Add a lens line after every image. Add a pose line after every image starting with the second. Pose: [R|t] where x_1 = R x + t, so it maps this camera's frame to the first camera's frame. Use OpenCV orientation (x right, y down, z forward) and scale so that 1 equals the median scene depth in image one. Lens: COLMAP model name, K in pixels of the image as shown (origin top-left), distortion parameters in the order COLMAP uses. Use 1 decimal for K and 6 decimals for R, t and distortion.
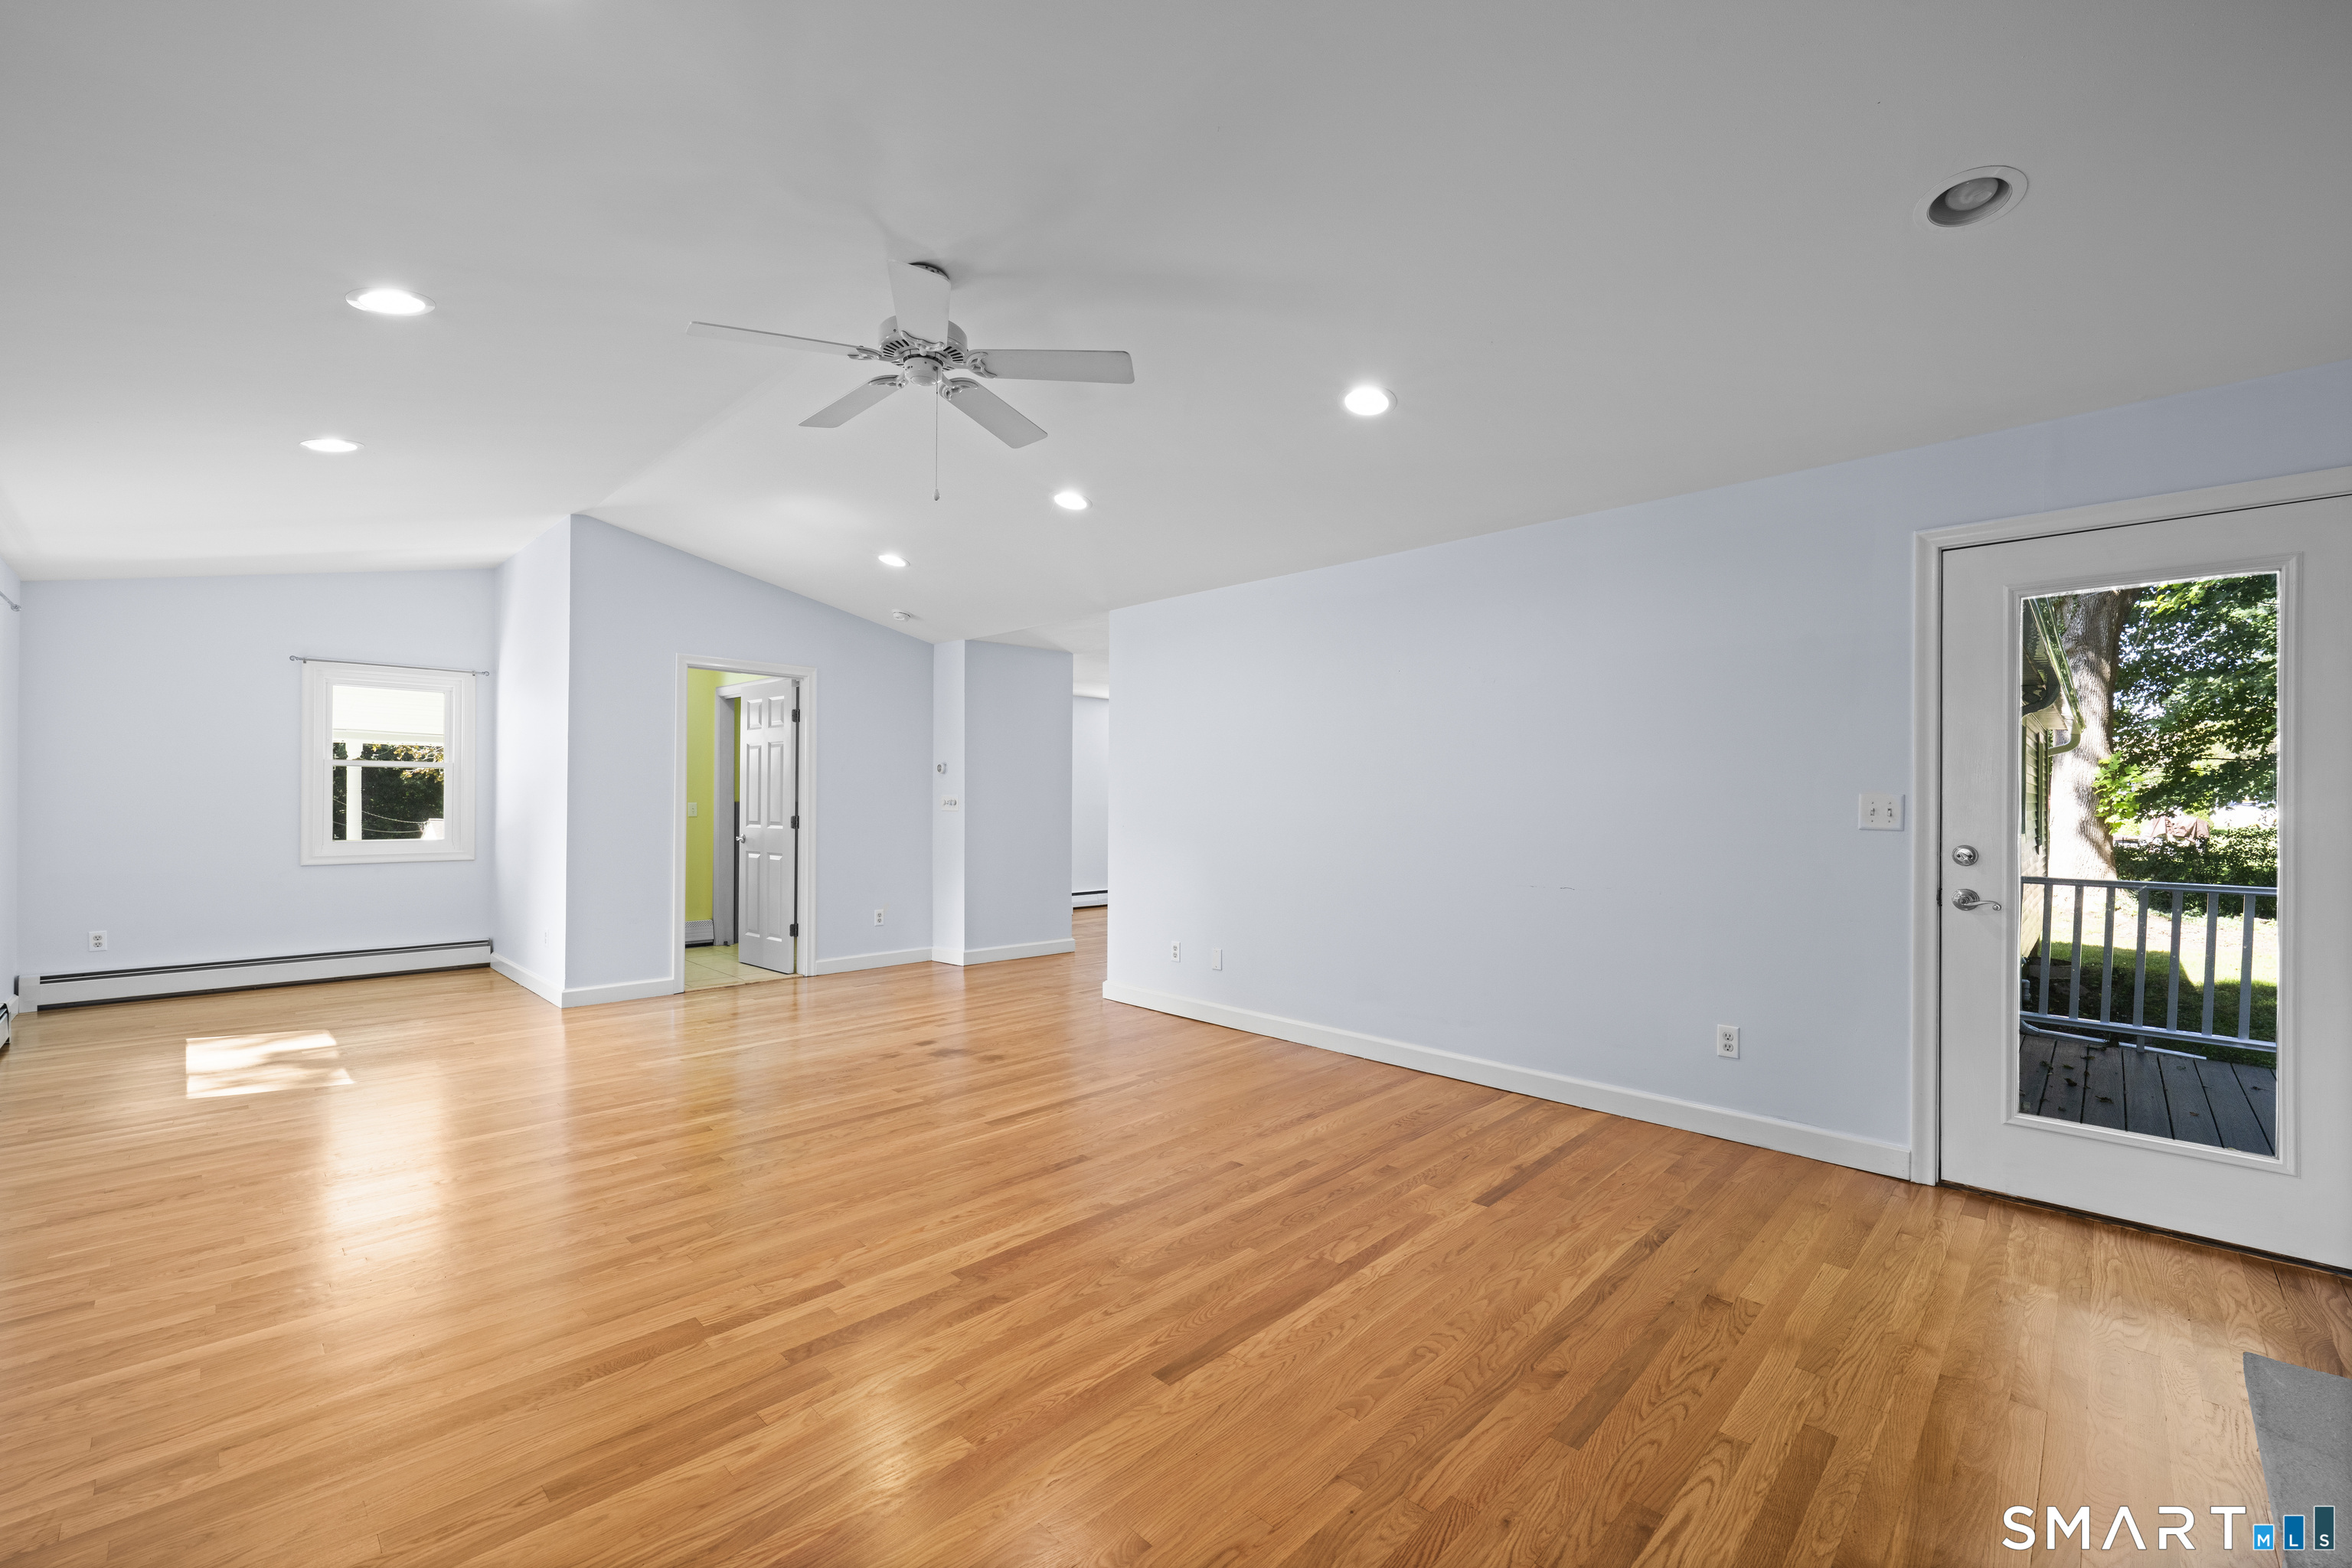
lens RADIAL K [[967.4, 0, 1175.3], [0, 967.4, 799.0], [0, 0, 1]] dist [0.001268, 0.000281]
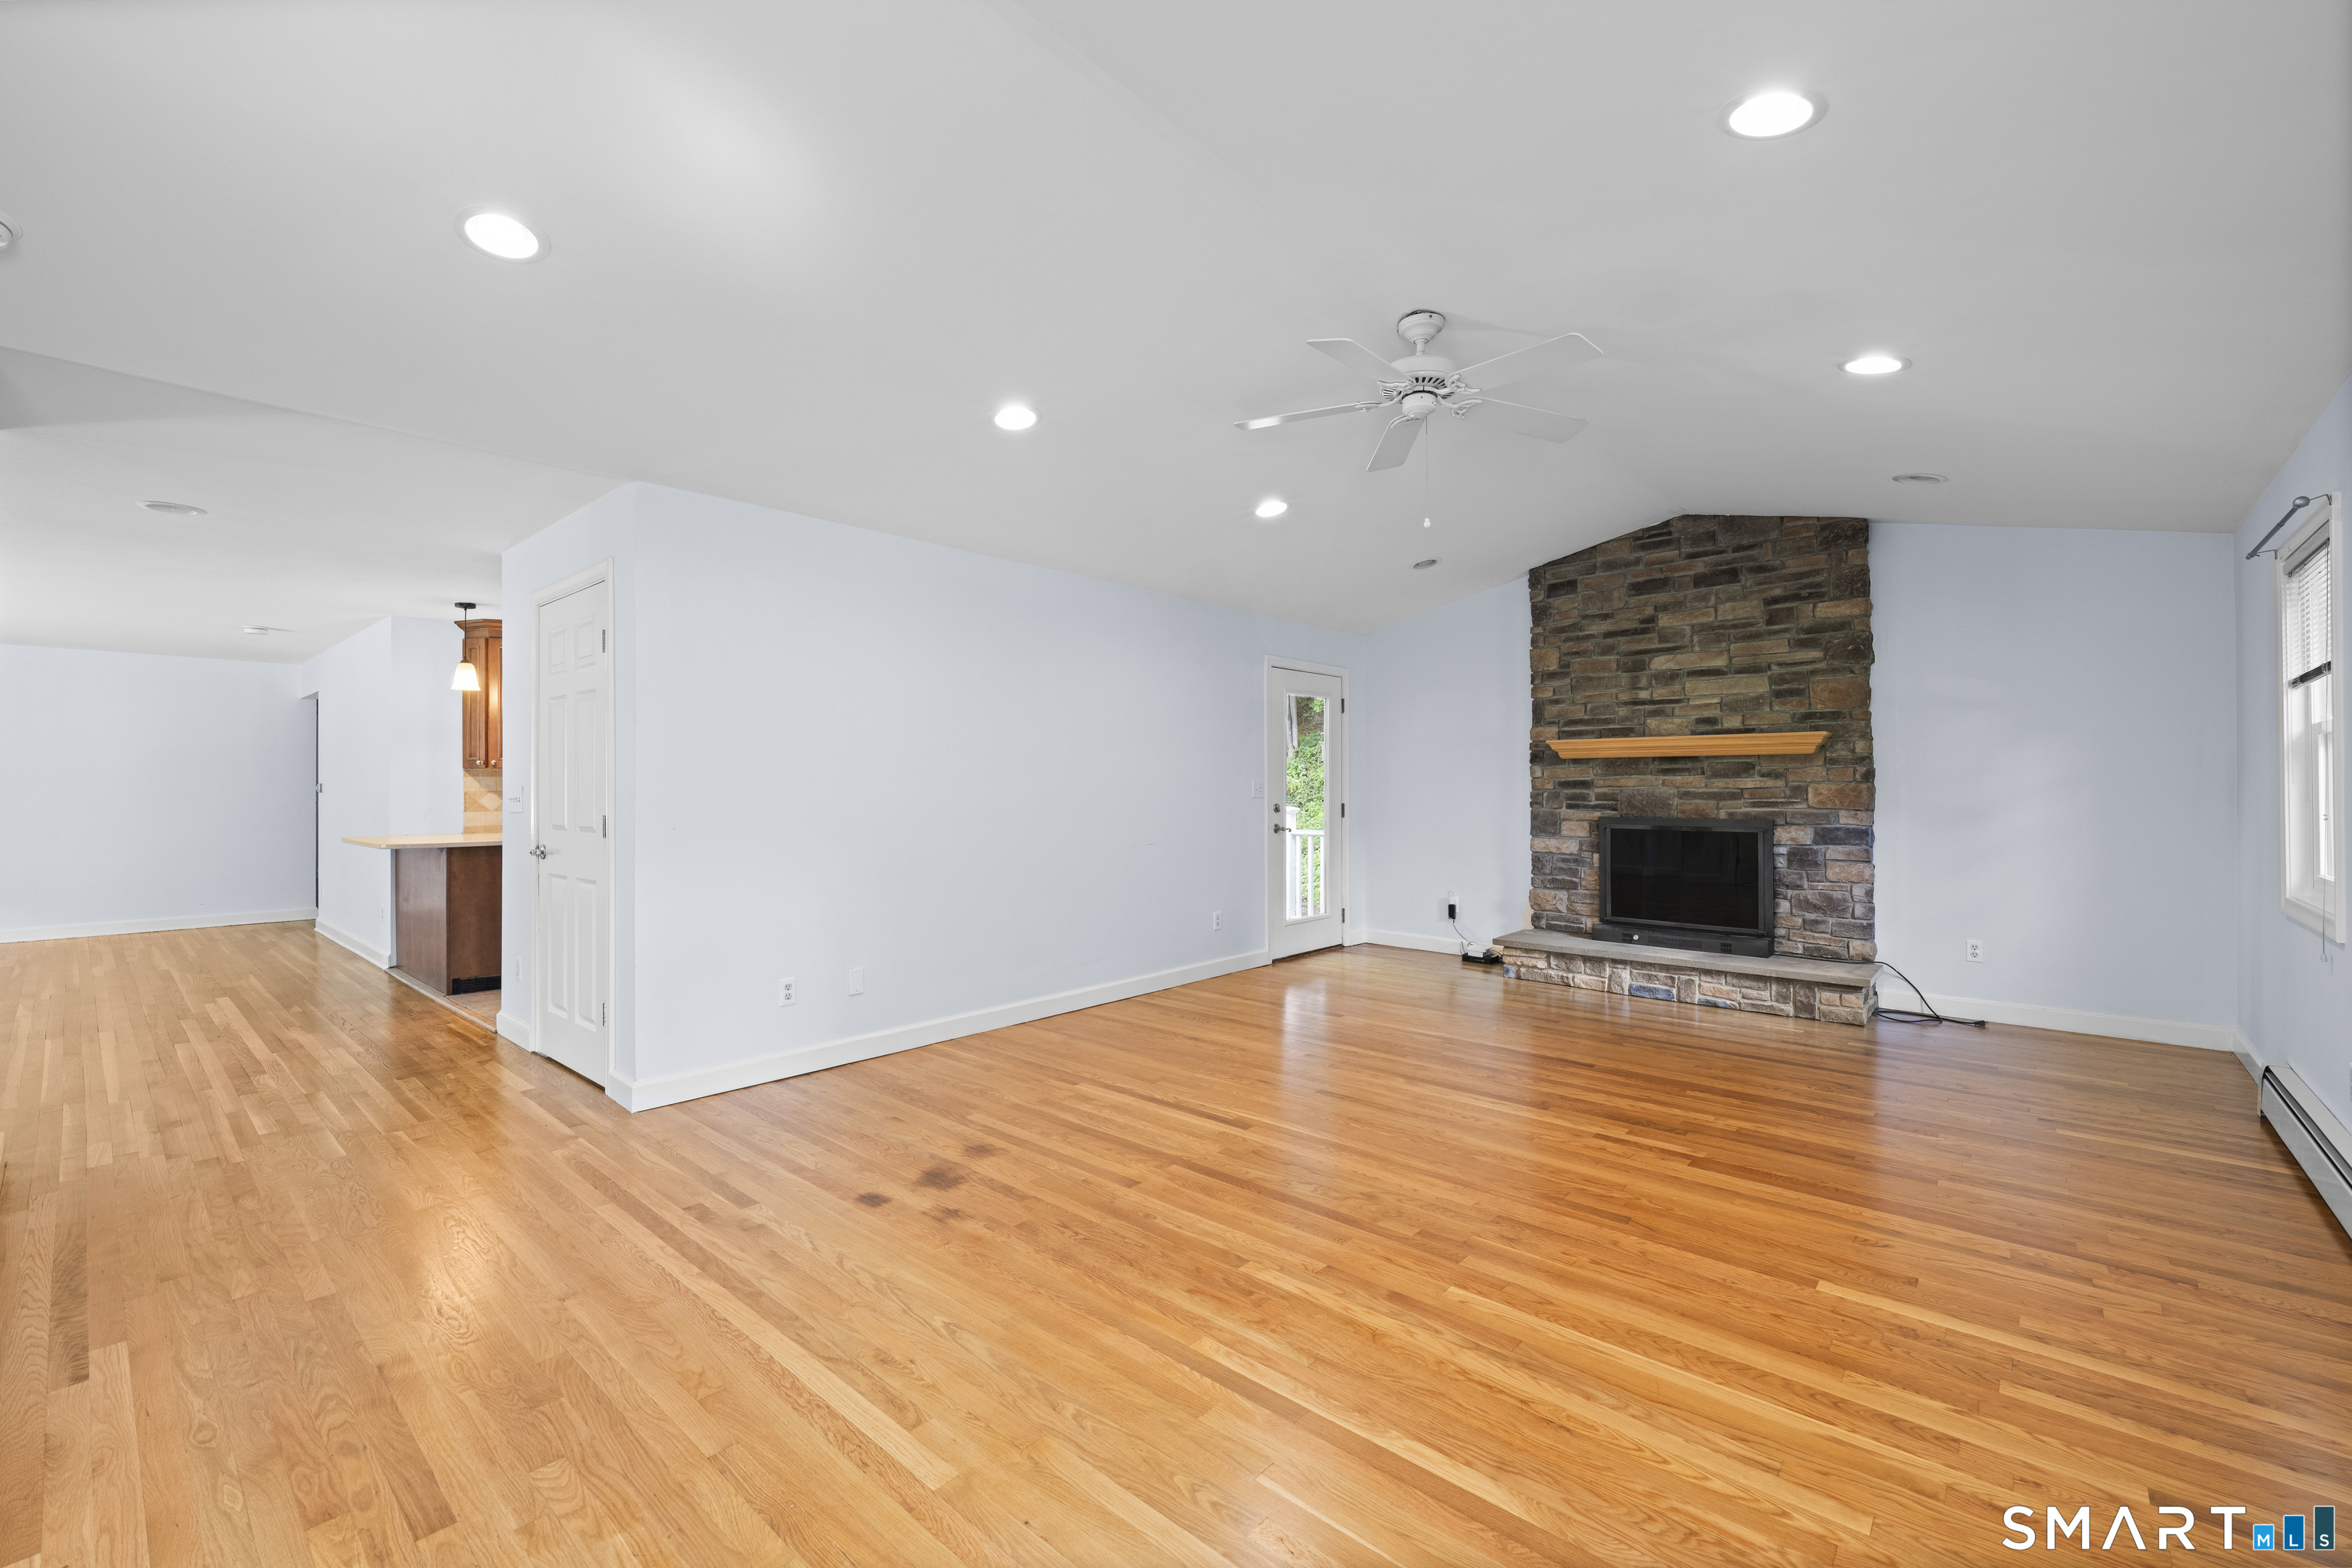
lens RADIAL K [[967.4, 0, 1175.8], [0, 967.4, 778.9], [0, 0, 1]] dist [0.001268, 0.000281]
pose [[-0.050034, -0.001177, 0.998747, -1.112942], [-0.001006, 0.999999, 0.001129, -0.009490], [-0.998747, -0.000948, -0.050035, 1.089909]]
